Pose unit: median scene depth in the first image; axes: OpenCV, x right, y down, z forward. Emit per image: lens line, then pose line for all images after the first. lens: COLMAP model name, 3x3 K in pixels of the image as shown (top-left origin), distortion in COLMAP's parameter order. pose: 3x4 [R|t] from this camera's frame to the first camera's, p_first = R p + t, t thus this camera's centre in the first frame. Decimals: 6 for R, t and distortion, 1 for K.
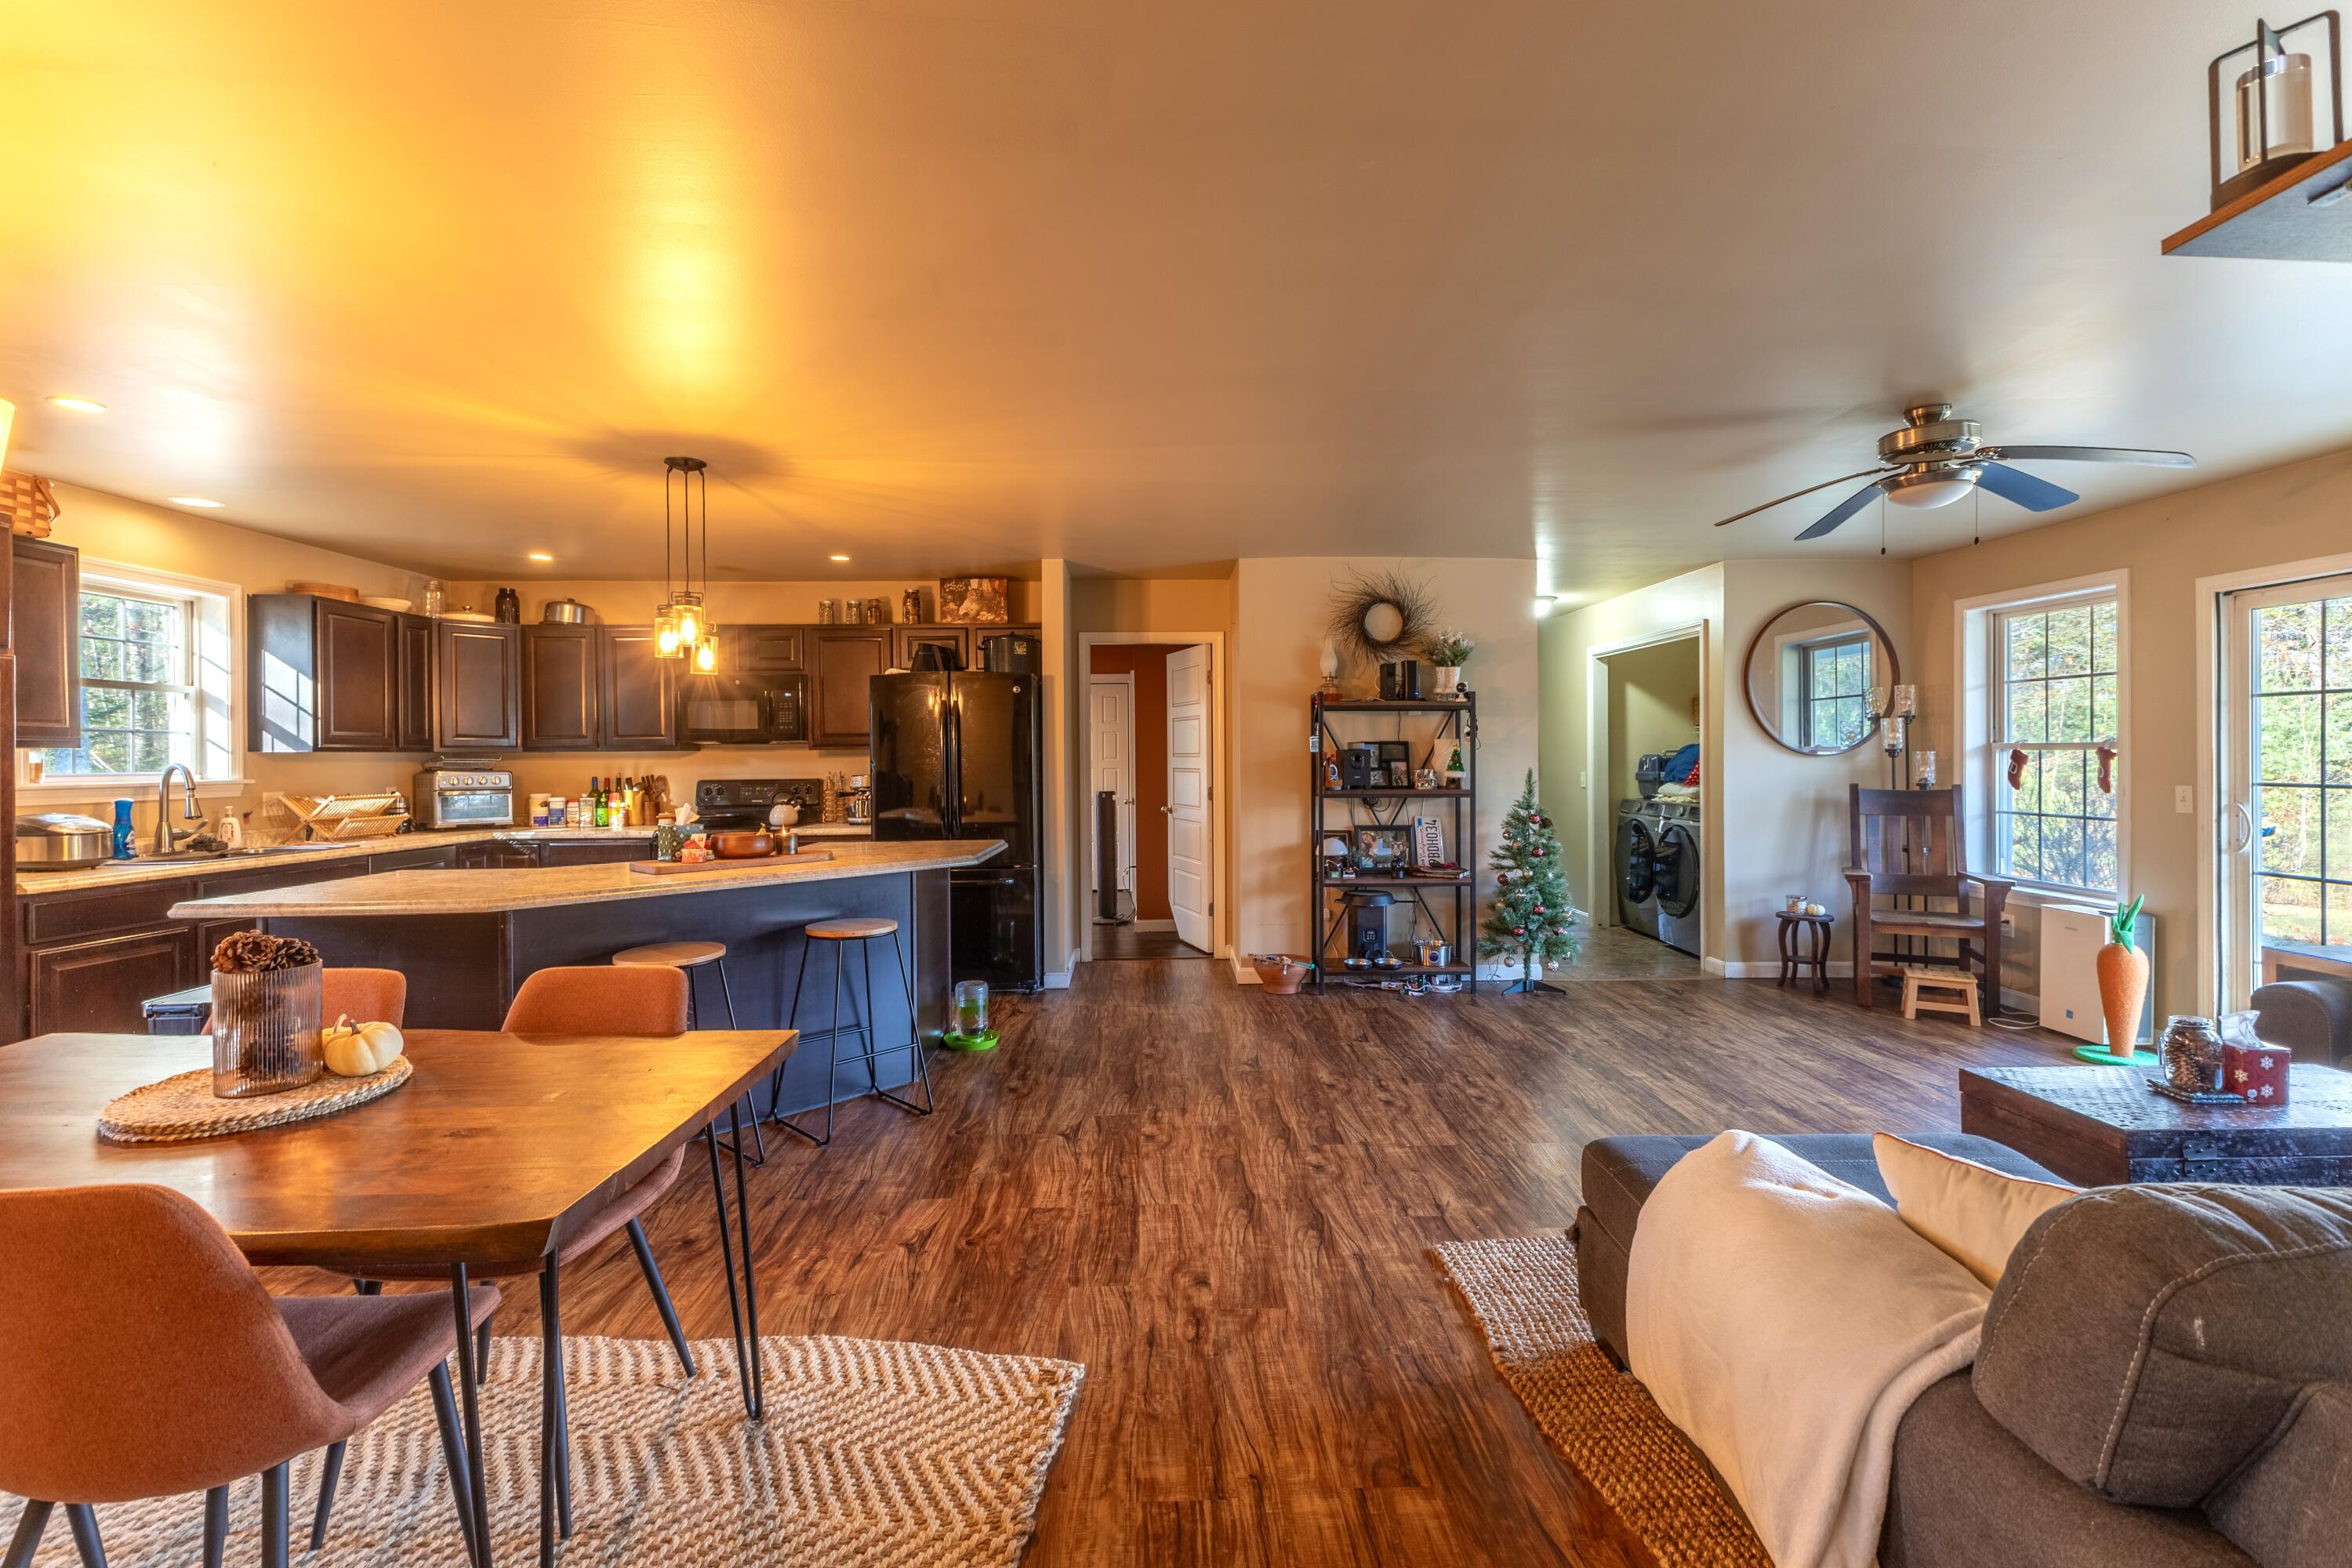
lens RADIAL K [[1018.3, 0, 1177.6], [0, 1018.3, 759.2], [0, 0, 1]] dist [0.004429, 0.000091]
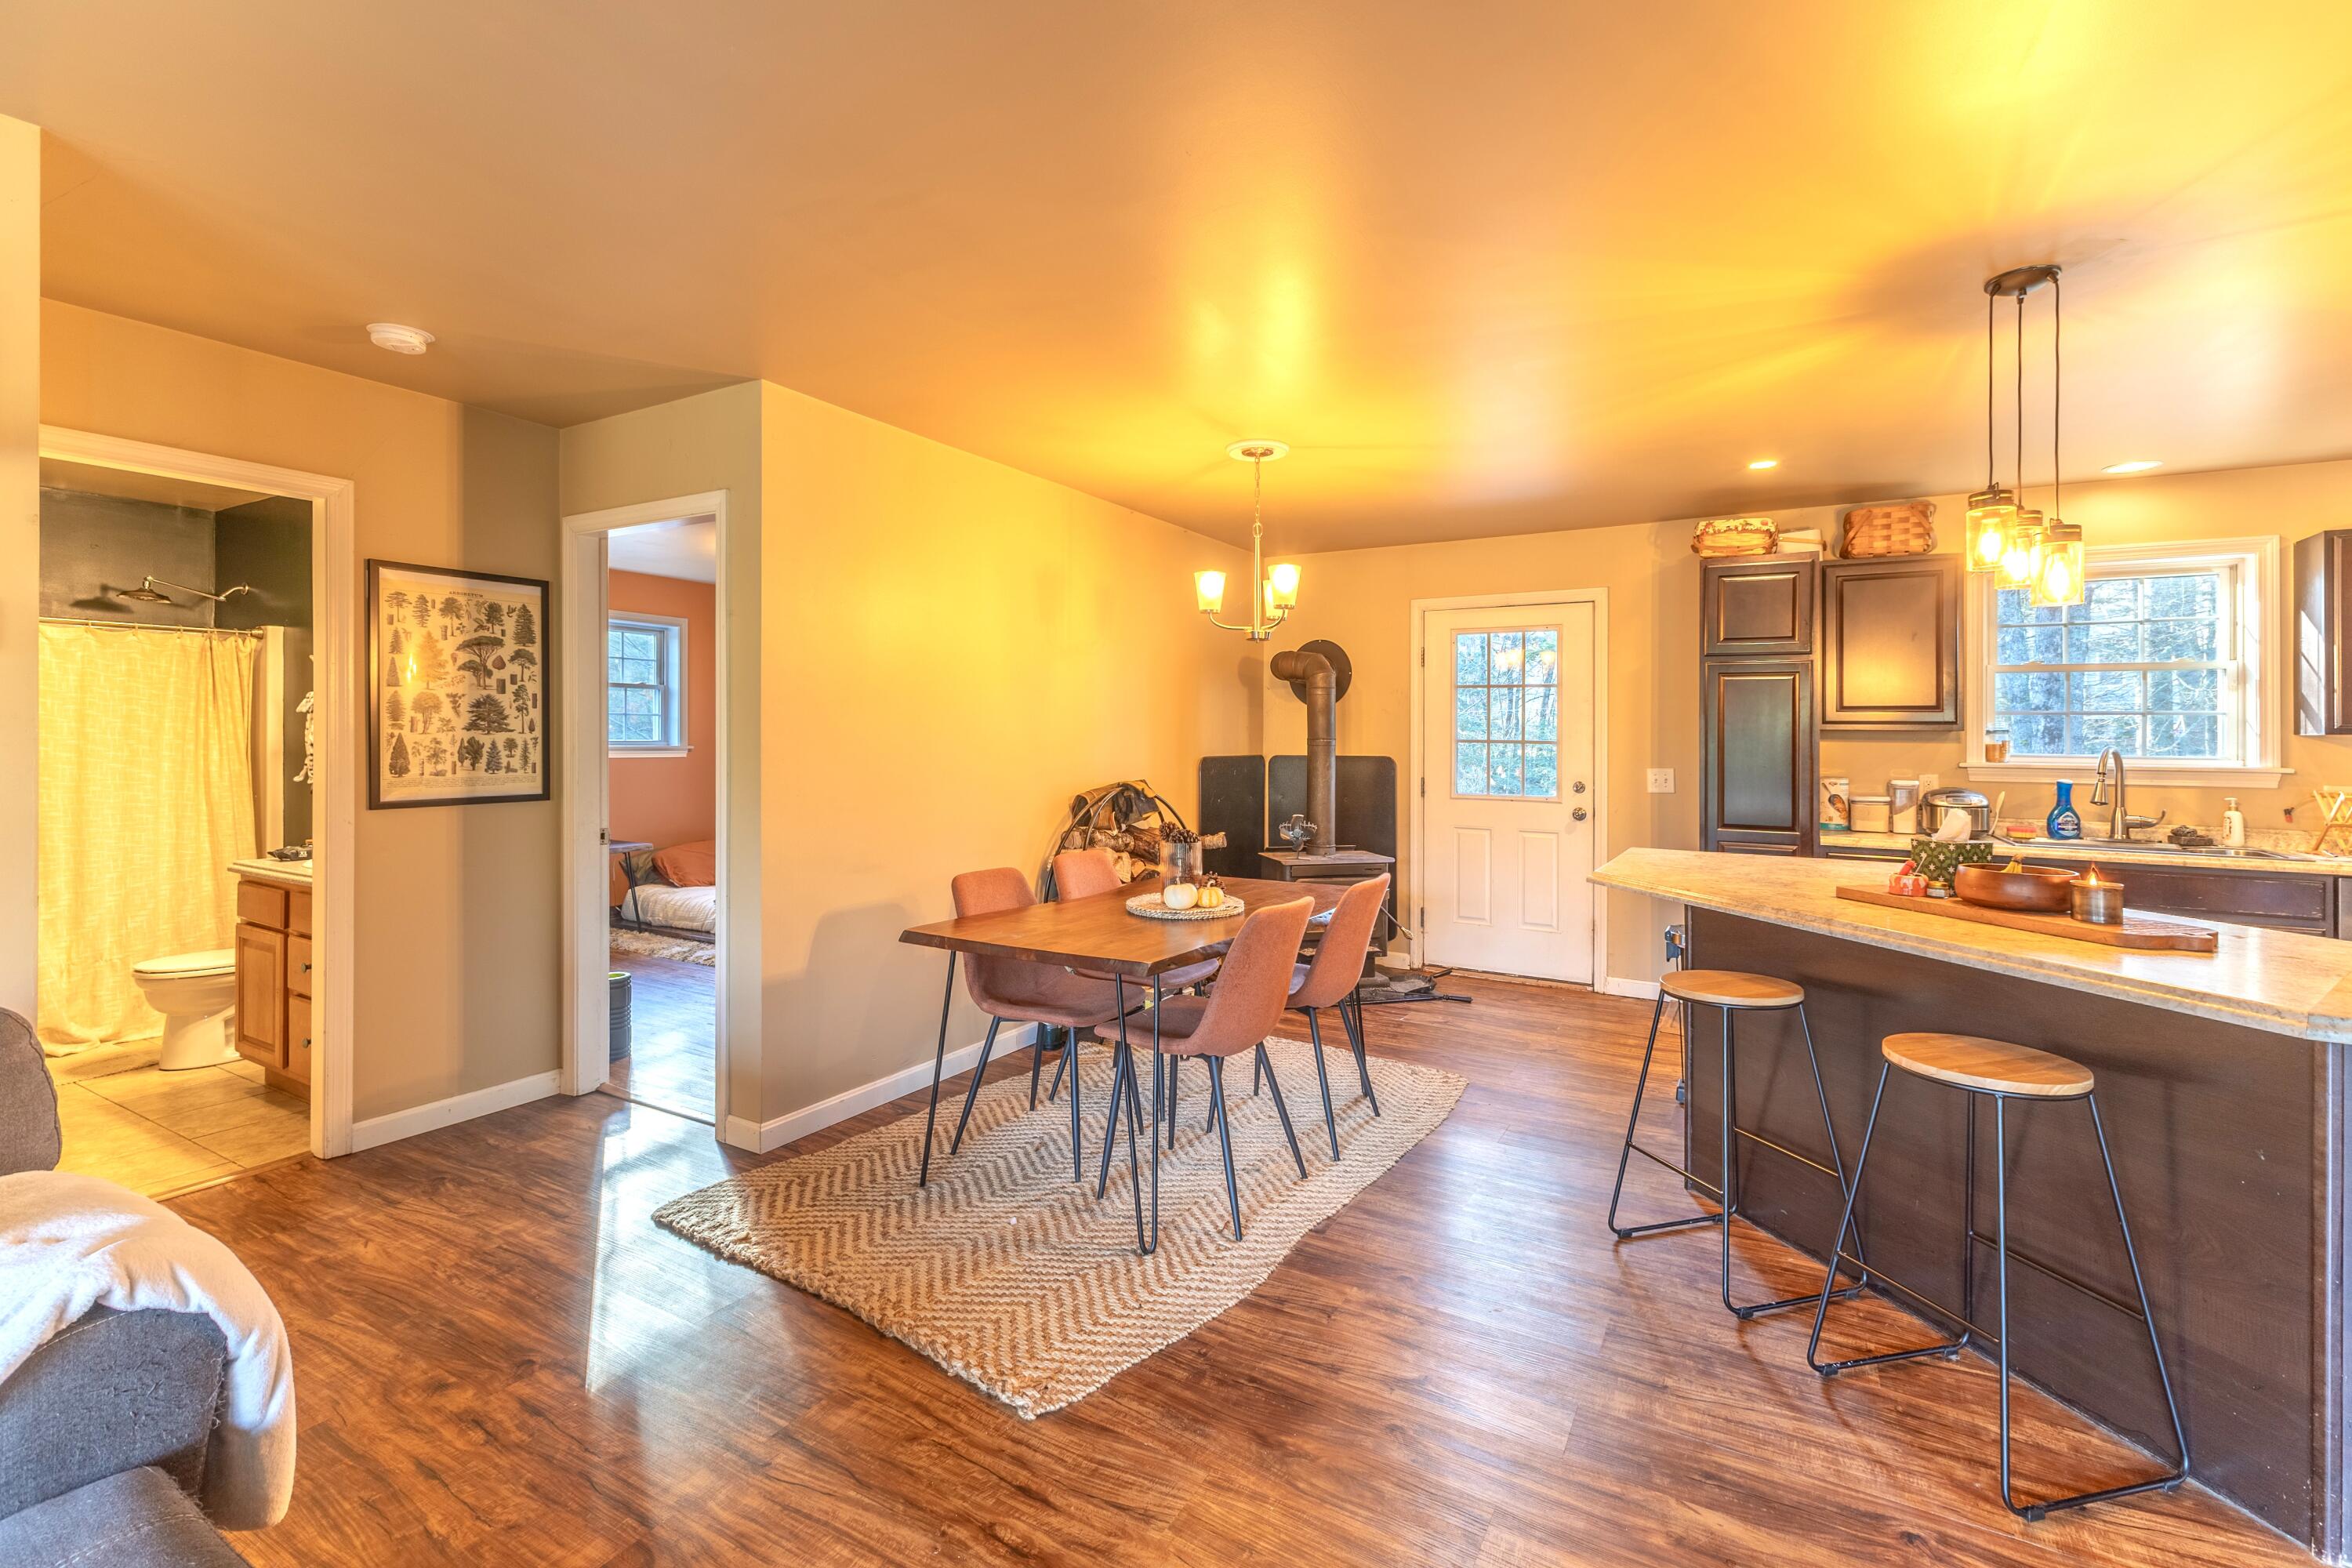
lens RADIAL K [[1028.5, 0, 1204.1], [0, 1028.5, 732.5], [0, 0, 1]] dist [0.004542, 0.000322]
pose [[-0.527243, -0.004622, -0.849702, 0.260727], [-0.008530, 0.999964, -0.000146, -0.001495], [0.849672, 0.007171, -0.527263, 0.700975]]
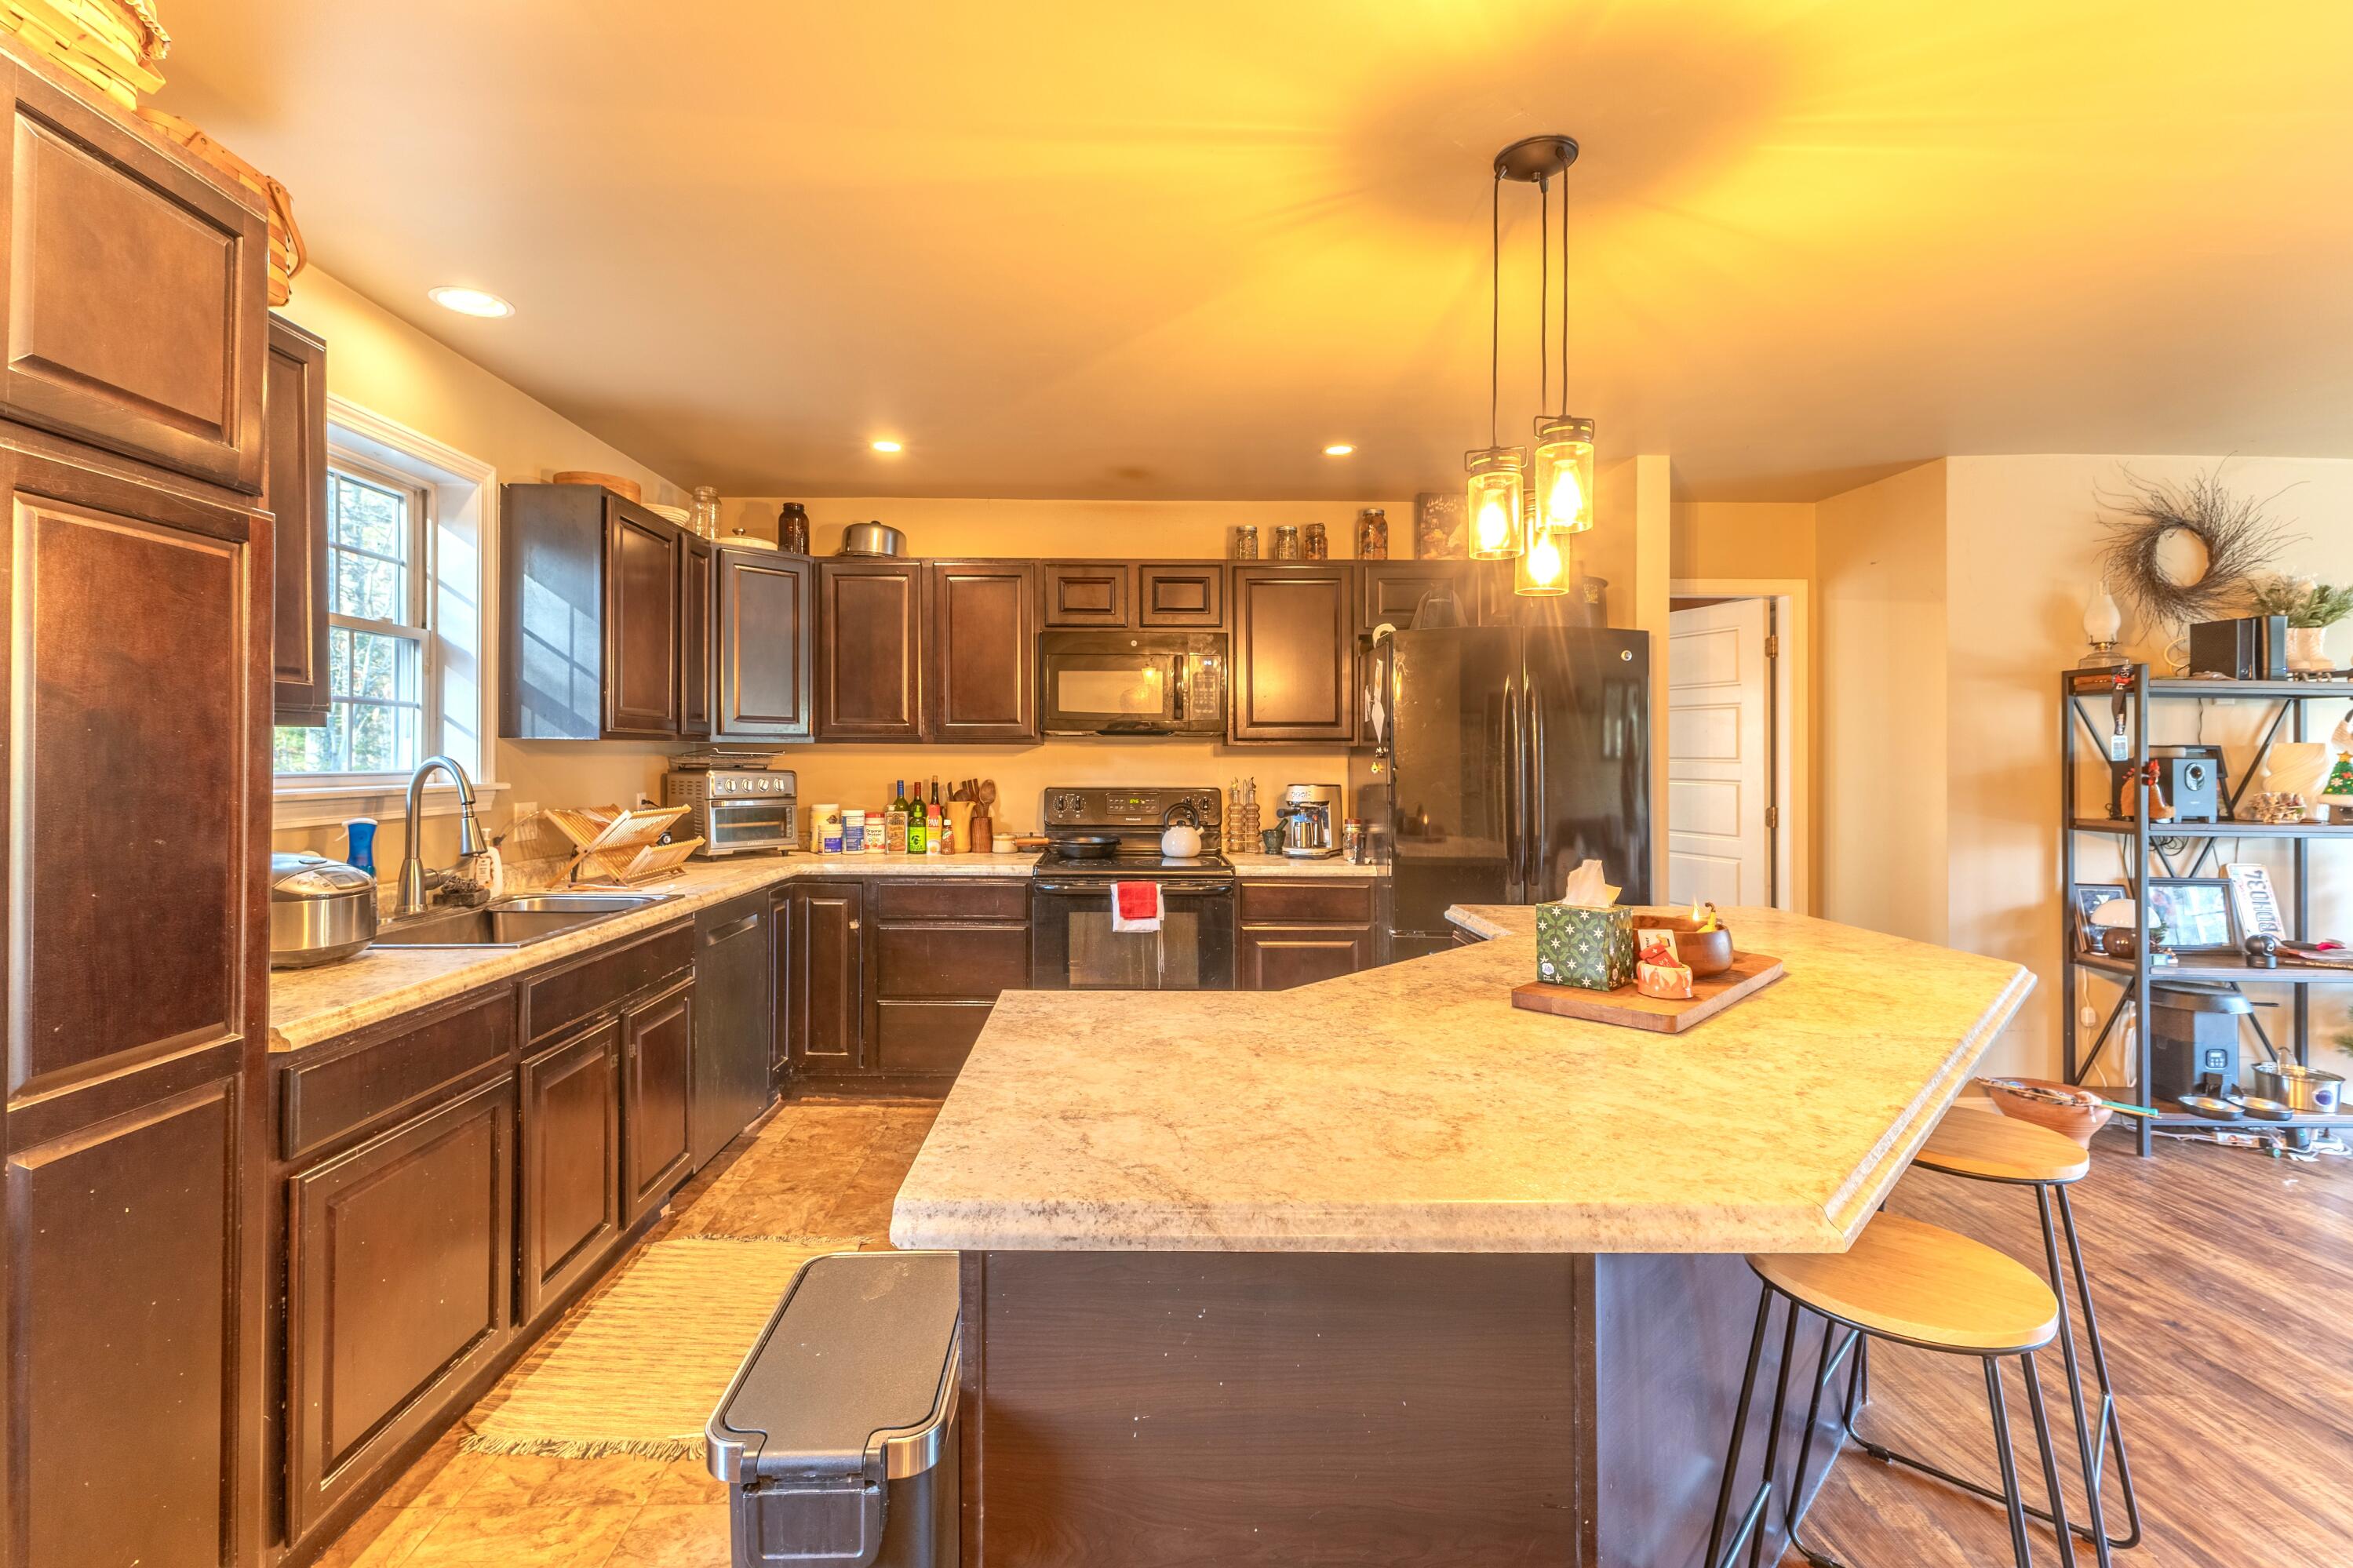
lens RADIAL K [[1040.5, 0, 1107.5], [0, 1040.5, 756.2], [0, 0, 1]] dist [-0.002237, -0.000206]
pose [[0.999132, 0.014457, -0.039061, -0.524642], [-0.014524, 0.999894, -0.001427, -0.000324], [0.039036, 0.001993, 0.999236, 0.392768]]
